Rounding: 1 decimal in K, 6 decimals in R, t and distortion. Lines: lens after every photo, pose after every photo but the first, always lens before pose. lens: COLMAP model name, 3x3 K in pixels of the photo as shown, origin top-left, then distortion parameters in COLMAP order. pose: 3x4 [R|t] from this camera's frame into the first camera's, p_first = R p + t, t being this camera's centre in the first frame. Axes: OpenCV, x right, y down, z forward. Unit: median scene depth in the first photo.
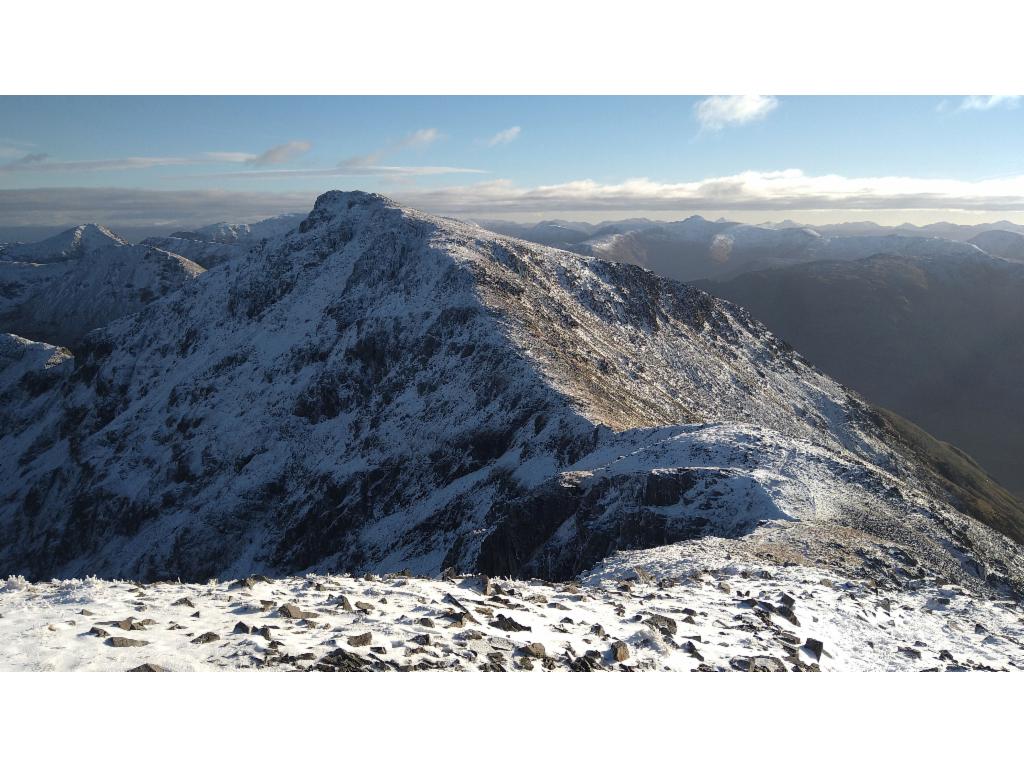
lens RADIAL K [[813.5, 0, 511.7], [0, 813.5, 384.4], [0, 0, 1]] dist [0.031948, -0.064789]
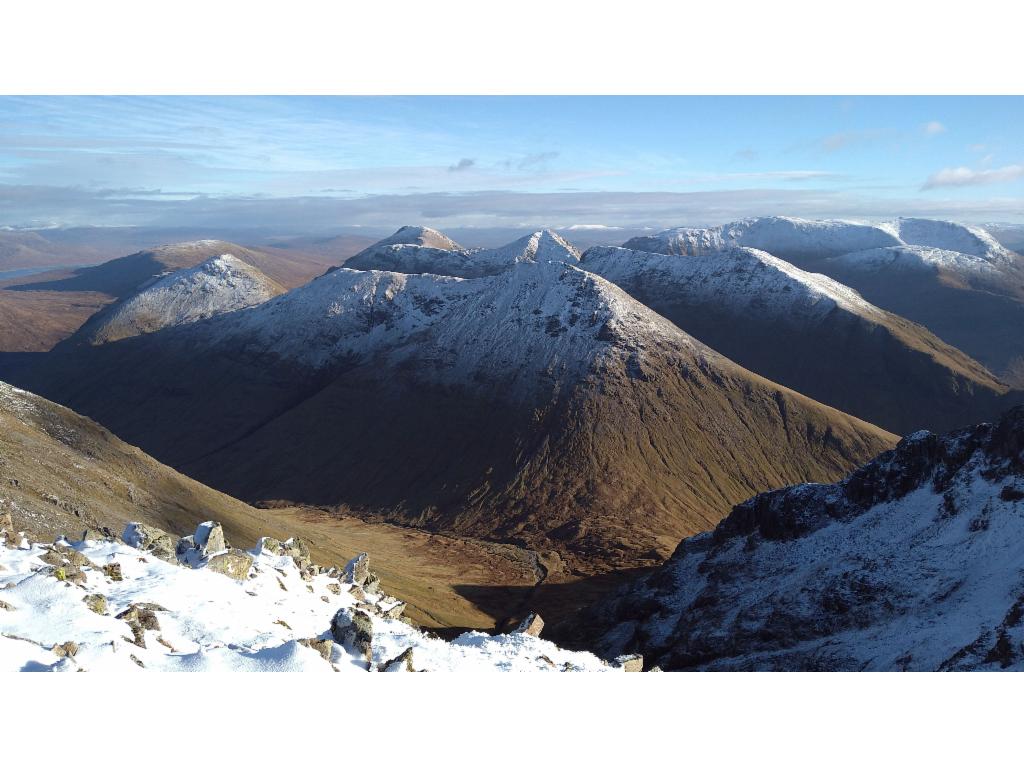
lens RADIAL K [[813.5, 0, 514.0], [0, 813.5, 382.5], [0, 0, 1]] dist [0.031948, -0.064789]
pose [[0.855868, 0.102462, -0.506944, -0.228210], [-0.104865, 0.994199, 0.023901, -0.257471], [0.506452, 0.032705, 0.861648, 1.059082]]
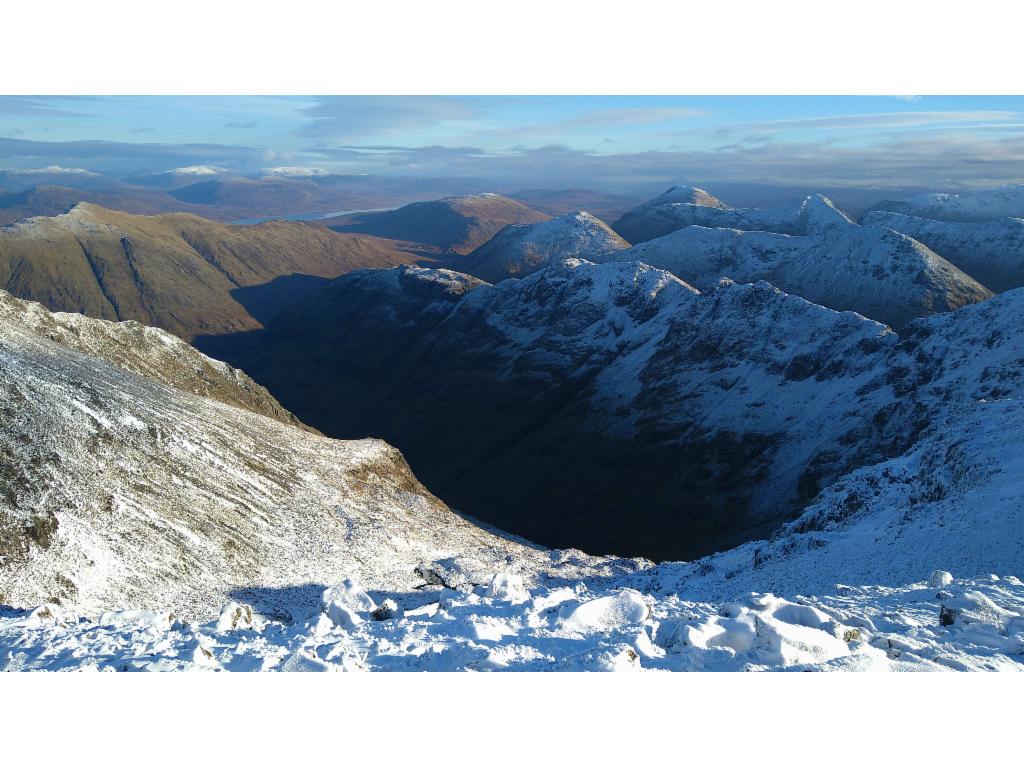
lens RADIAL K [[813.5, 0, 518.4], [0, 813.5, 379.5], [0, 0, 1]] dist [0.031948, -0.064789]
pose [[0.710272, 0.189955, -0.677813, 0.021621], [-0.161499, 0.981191, 0.105743, 0.004718], [0.685151, 0.034360, 0.727590, -0.731054]]
